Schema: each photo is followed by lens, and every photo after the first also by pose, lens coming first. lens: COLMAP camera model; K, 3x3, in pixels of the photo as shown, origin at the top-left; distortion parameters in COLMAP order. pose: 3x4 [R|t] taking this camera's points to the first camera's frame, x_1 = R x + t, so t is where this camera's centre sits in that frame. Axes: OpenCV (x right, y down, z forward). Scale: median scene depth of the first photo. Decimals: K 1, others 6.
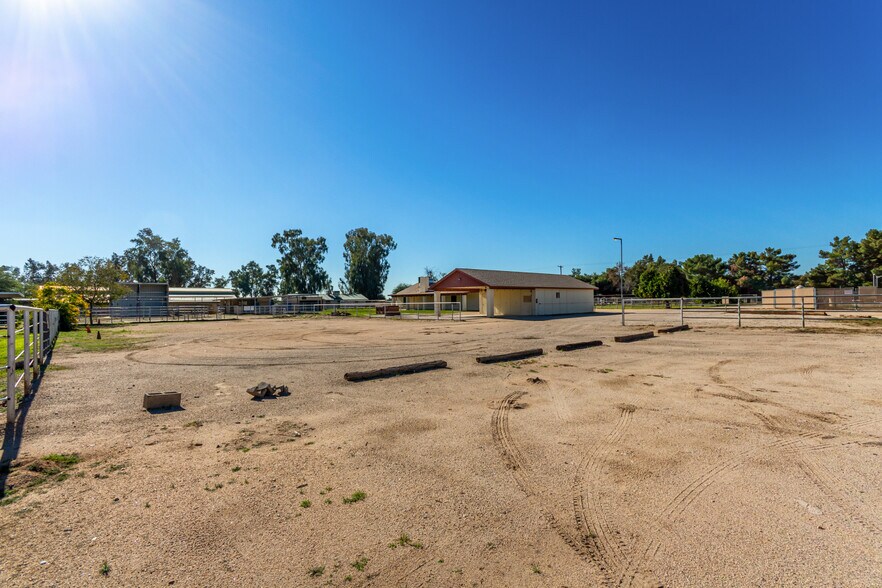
lens RADIAL K [[424.5, 0, 445.7], [0, 424.5, 289.9], [0, 0, 1]] dist [0.004698, -0.001616]
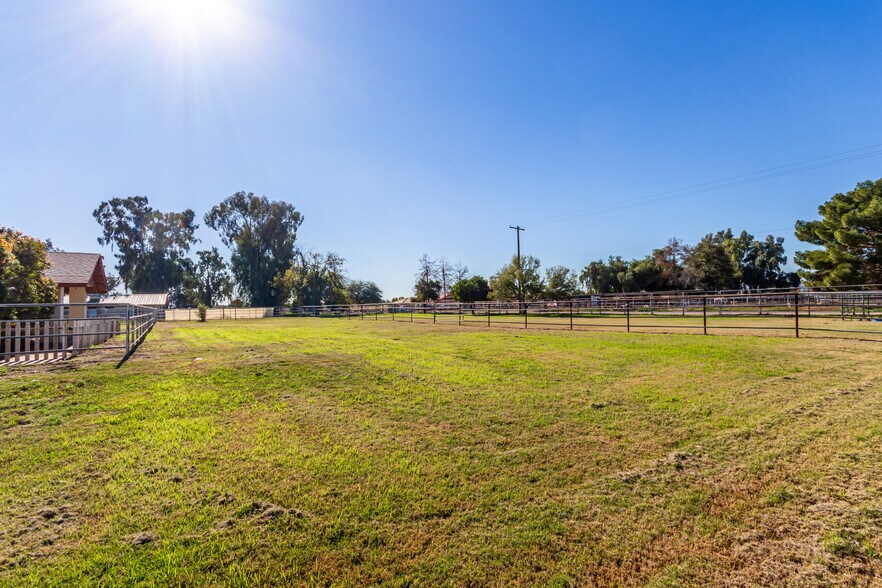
lens RADIAL K [[424.5, 0, 445.9], [0, 424.5, 297.4], [0, 0, 1]] dist [0.004698, -0.001616]
pose [[0.991007, -0.011388, -0.133323, 0.184464], [0.013293, 0.999822, 0.013406, 0.008026], [0.133146, -0.015058, 0.990982, 0.390918]]
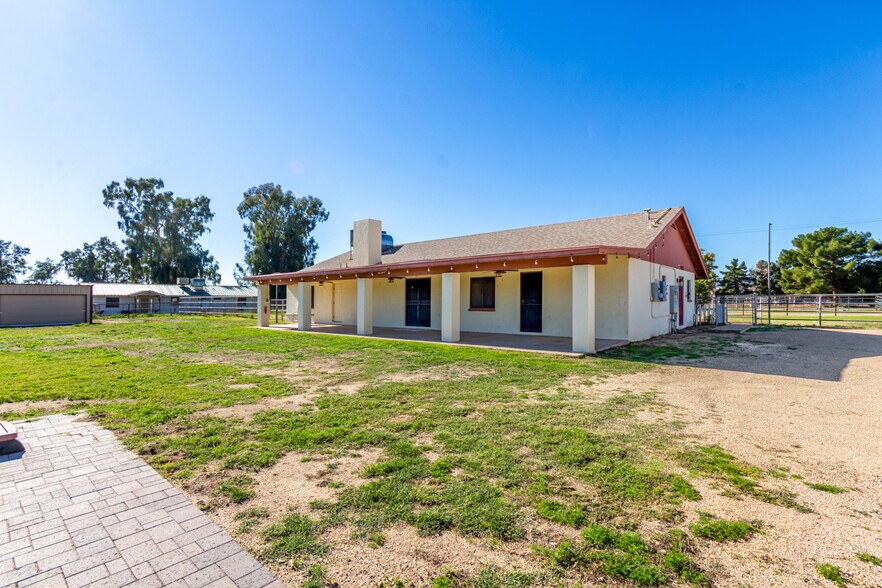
lens RADIAL K [[424.5, 0, 455.9], [0, 424.5, 303.5], [0, 0, 1]] dist [0.004698, -0.001616]
pose [[0.989458, 0.005567, 0.144712, -0.014965], [-0.010507, 0.999387, 0.033394, 0.007943], [-0.144437, -0.034563, 0.988910, 0.320040]]
